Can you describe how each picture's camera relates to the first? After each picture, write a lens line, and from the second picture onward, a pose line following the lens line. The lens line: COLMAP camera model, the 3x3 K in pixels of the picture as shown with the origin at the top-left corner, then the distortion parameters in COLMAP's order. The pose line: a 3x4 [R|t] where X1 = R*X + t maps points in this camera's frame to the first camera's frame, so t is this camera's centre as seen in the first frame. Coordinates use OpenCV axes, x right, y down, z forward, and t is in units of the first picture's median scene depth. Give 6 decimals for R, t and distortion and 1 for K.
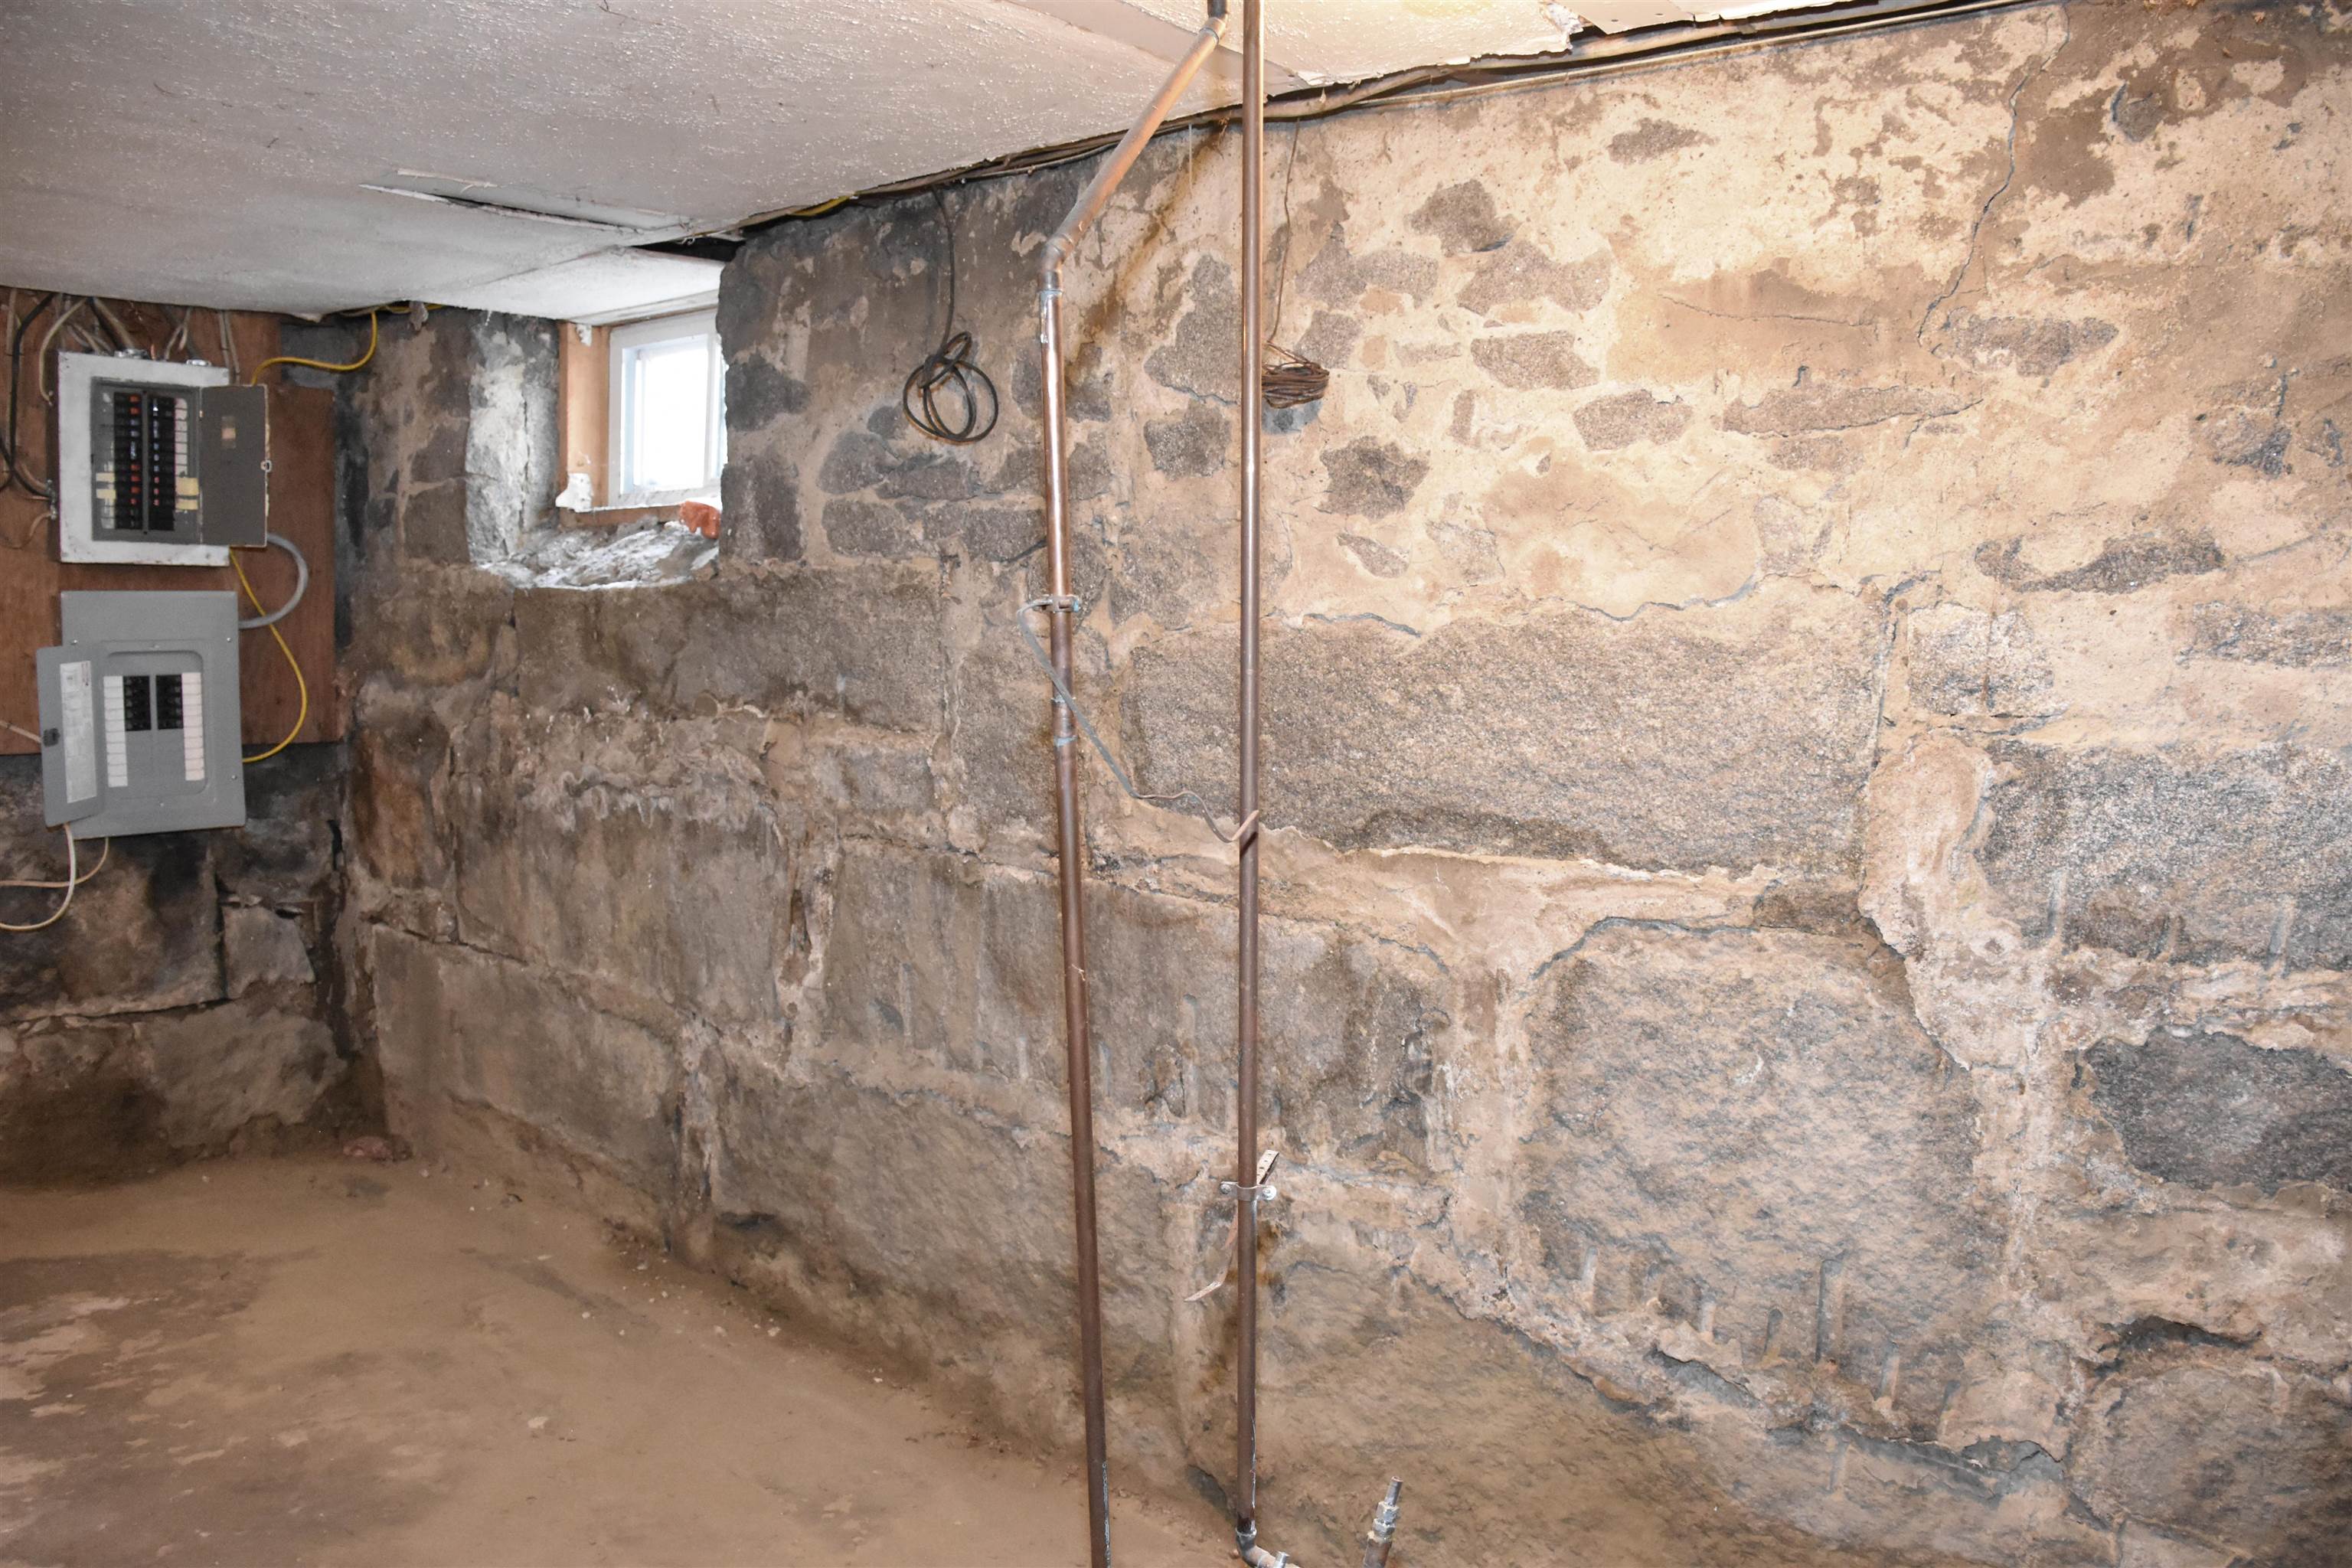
lens RADIAL K [[1833.7, 0, 1186.6], [0, 1833.7, 789.7], [0, 0, 1]] dist [-0.154613, 0.109371]
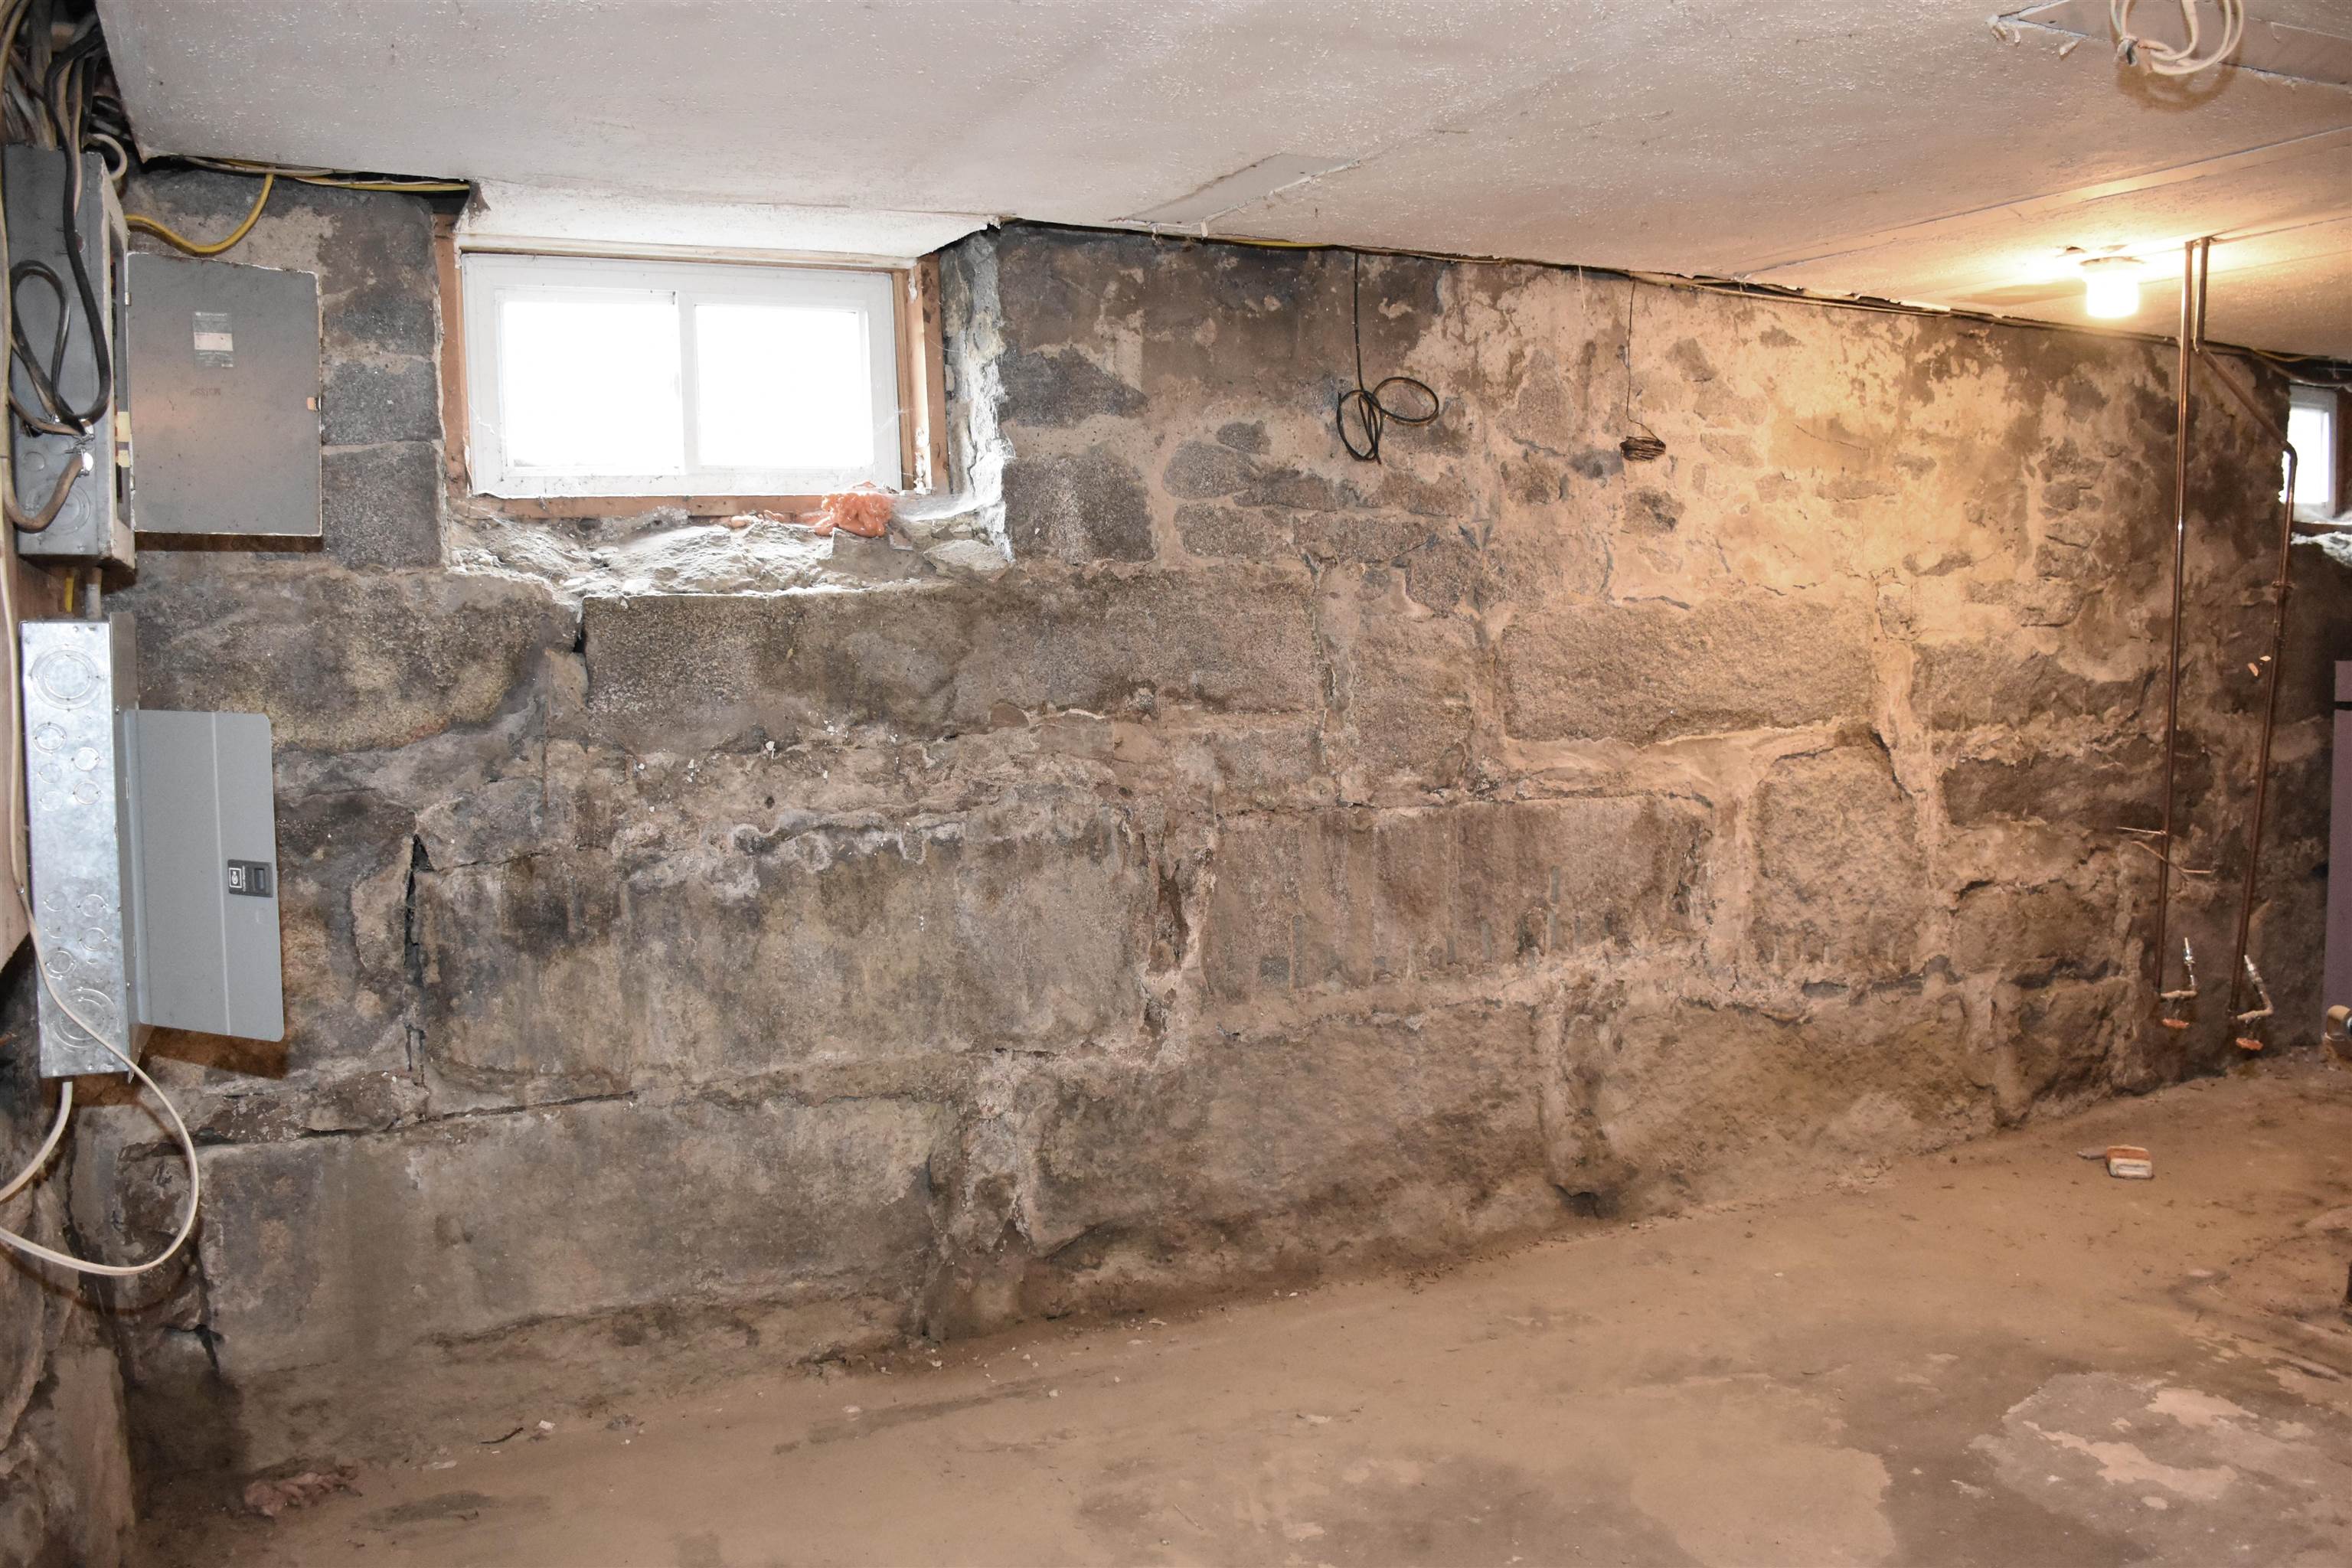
lens RADIAL K [[1833.7, 0, 1186.6], [0, 1833.7, 789.7], [0, 0, 1]] dist [-0.154613, 0.109371]
pose [[0.378719, -0.113260, 0.918555, -1.436766], [0.119088, 0.990197, 0.072994, -0.086802], [-0.917818, 0.081745, 0.388494, 0.719531]]
